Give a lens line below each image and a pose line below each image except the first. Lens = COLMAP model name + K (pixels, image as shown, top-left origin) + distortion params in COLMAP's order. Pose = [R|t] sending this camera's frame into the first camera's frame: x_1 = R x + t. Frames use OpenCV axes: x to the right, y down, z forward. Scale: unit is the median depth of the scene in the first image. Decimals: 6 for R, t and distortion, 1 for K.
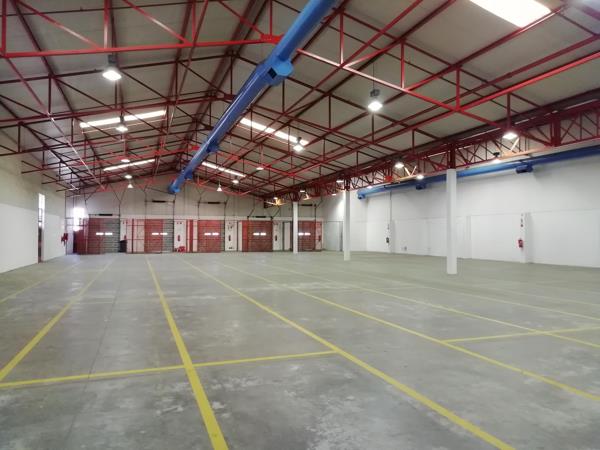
lens RADIAL K [[456.0, 0, 302.6], [0, 456.0, 227.7], [0, 0, 1]] dist [0.039301, -0.001455]
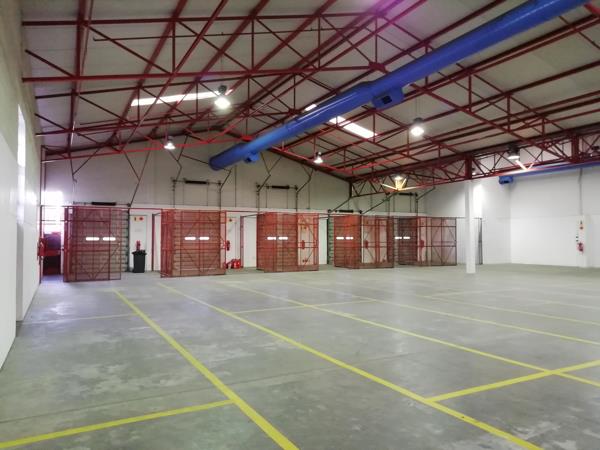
lens RADIAL K [[456.0, 0, 299.1], [0, 456.0, 220.7], [0, 0, 1]] dist [0.039301, -0.001455]
pose [[0.990822, 0.002141, 0.135155, -0.261090], [0.001343, 0.999669, -0.025678, 0.006145], [-0.135165, 0.025624, 0.990492, 0.409489]]
